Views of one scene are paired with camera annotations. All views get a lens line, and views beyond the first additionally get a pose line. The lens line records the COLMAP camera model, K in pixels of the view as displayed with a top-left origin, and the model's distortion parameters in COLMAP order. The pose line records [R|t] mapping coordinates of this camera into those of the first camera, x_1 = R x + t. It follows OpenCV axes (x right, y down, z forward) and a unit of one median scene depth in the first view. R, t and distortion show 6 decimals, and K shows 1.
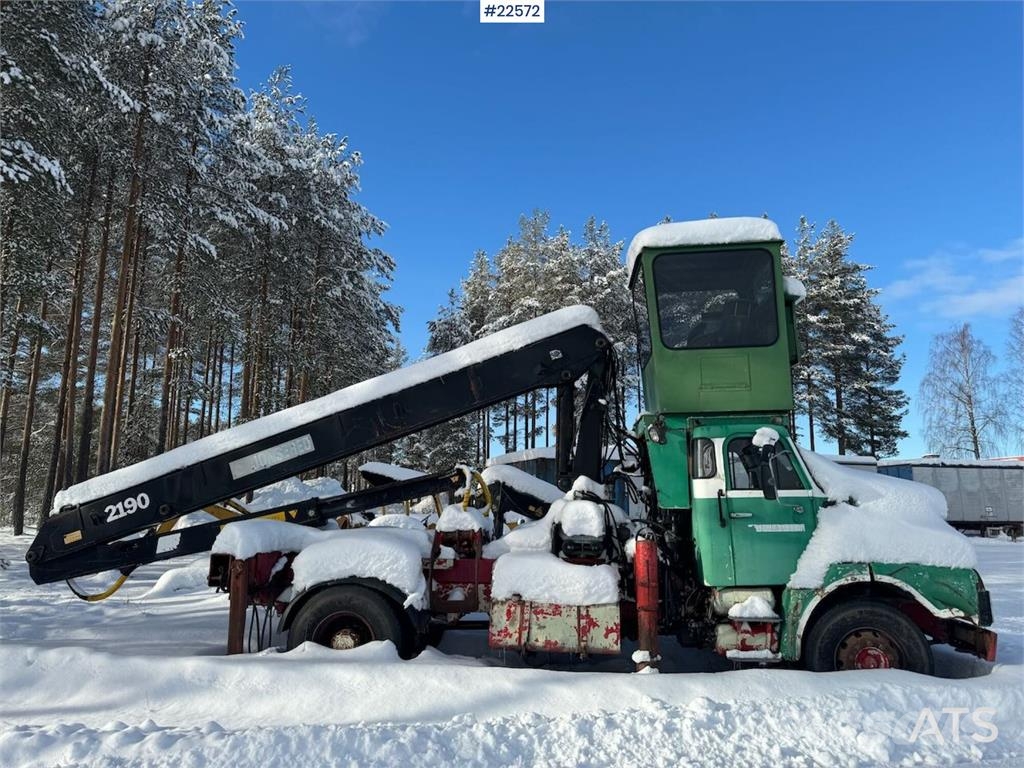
lens RADIAL K [[717.4, 0, 516.0], [0, 717.4, 389.4], [0, 0, 1]] dist [0.078523, -0.105650]
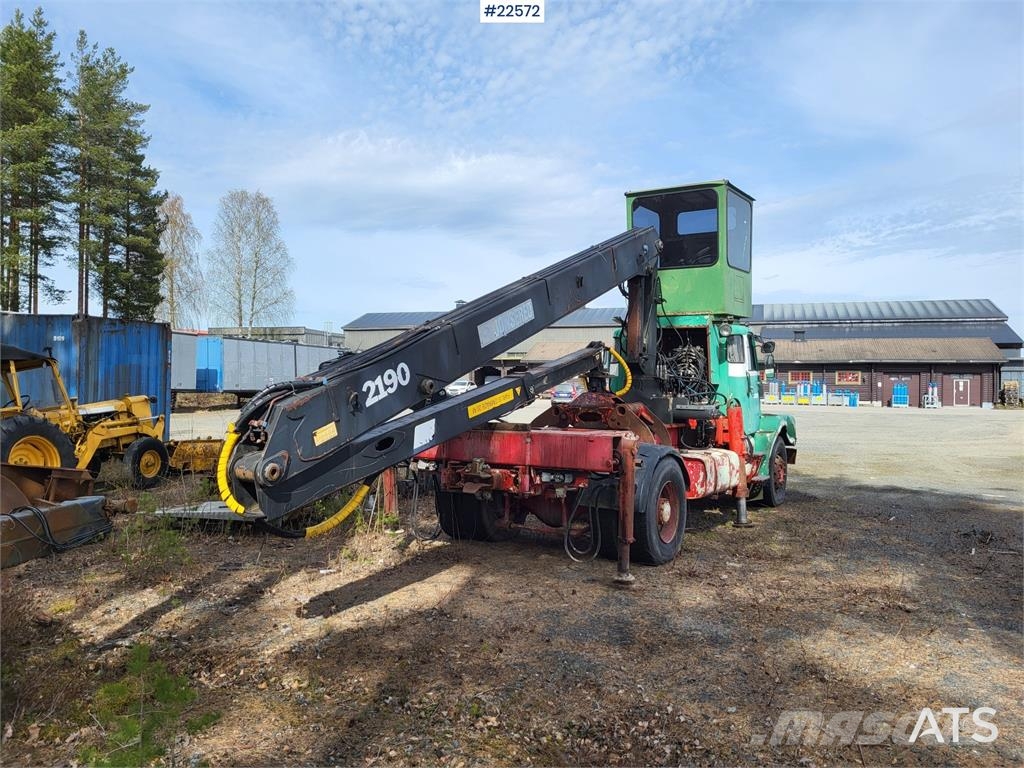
lens RADIAL K [[766.9, 0, 512.0], [0, 766.9, 384.0], [0, 0, 1]] dist [0.063237, 0.000005]
pose [[0.465396, -0.005125, 0.885088, -1.220847], [-0.147042, 0.985640, 0.083024, 0.098423], [-0.872803, -0.168784, 0.457959, 0.651193]]
